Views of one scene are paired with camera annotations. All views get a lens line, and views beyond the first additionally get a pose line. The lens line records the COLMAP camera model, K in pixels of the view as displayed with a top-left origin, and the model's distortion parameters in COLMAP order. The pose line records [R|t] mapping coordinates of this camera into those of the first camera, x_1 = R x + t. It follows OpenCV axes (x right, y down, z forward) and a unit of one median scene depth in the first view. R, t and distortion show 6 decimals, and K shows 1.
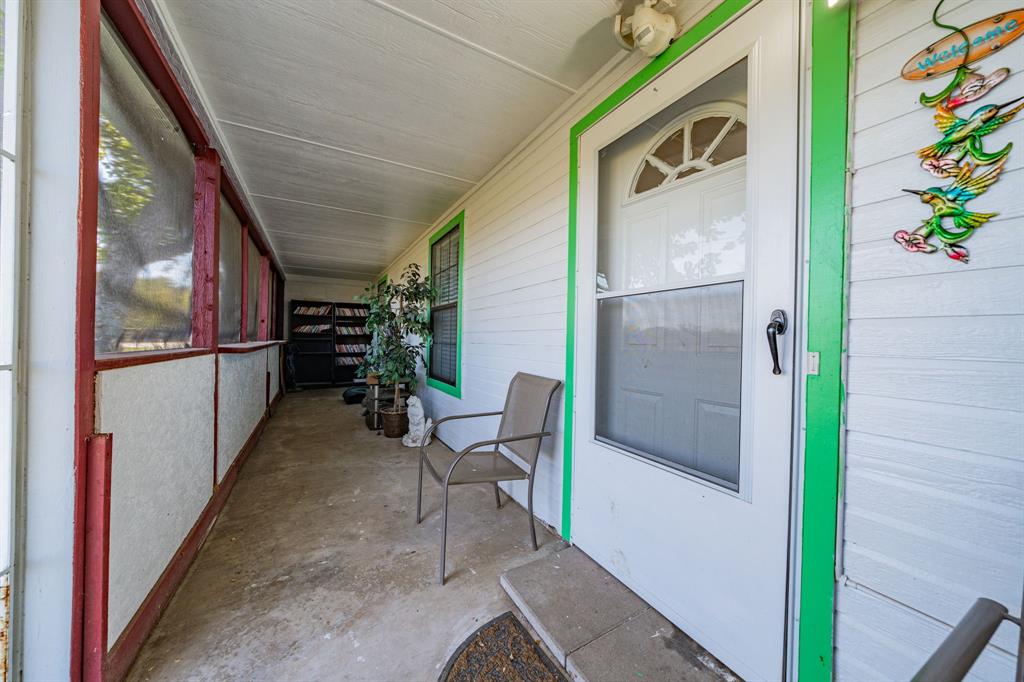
lens RADIAL K [[349.6, 0, 509.2], [0, 349.6, 342.0], [0, 0, 1]] dist [-0.001396, 0.000041]
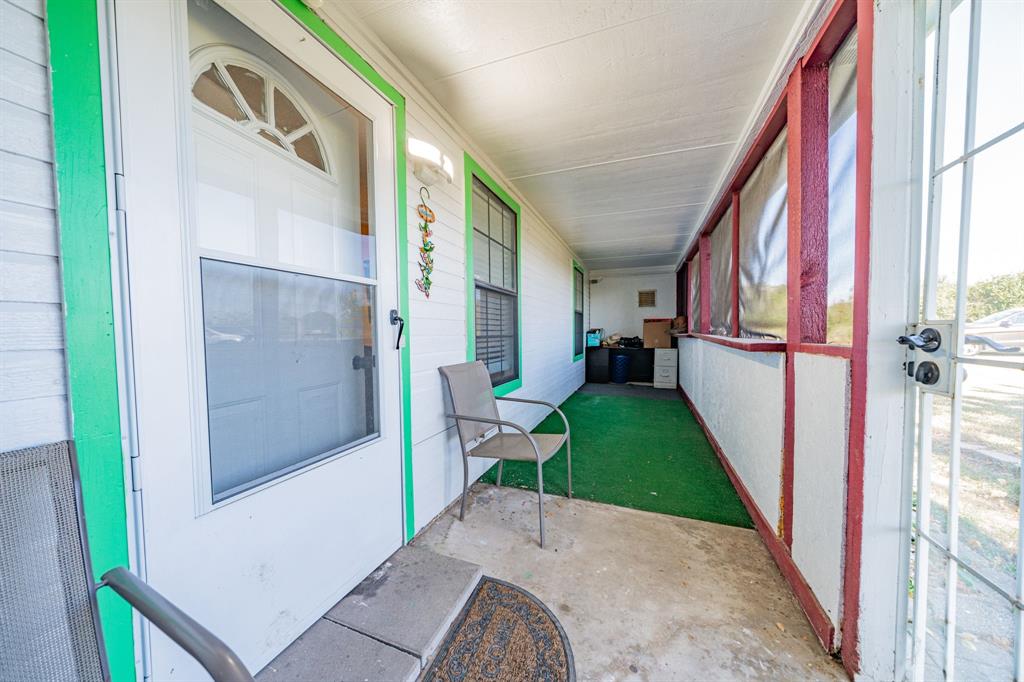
lens RADIAL K [[349.6, 0, 509.2], [0, 349.6, 342.0], [0, 0, 1]] dist [-0.001396, 0.000041]
pose [[-0.635255, -0.038387, 0.771348, -0.739572], [0.005162, 0.998531, 0.053943, -0.022806], [-0.772285, 0.038249, -0.634123, 1.460757]]
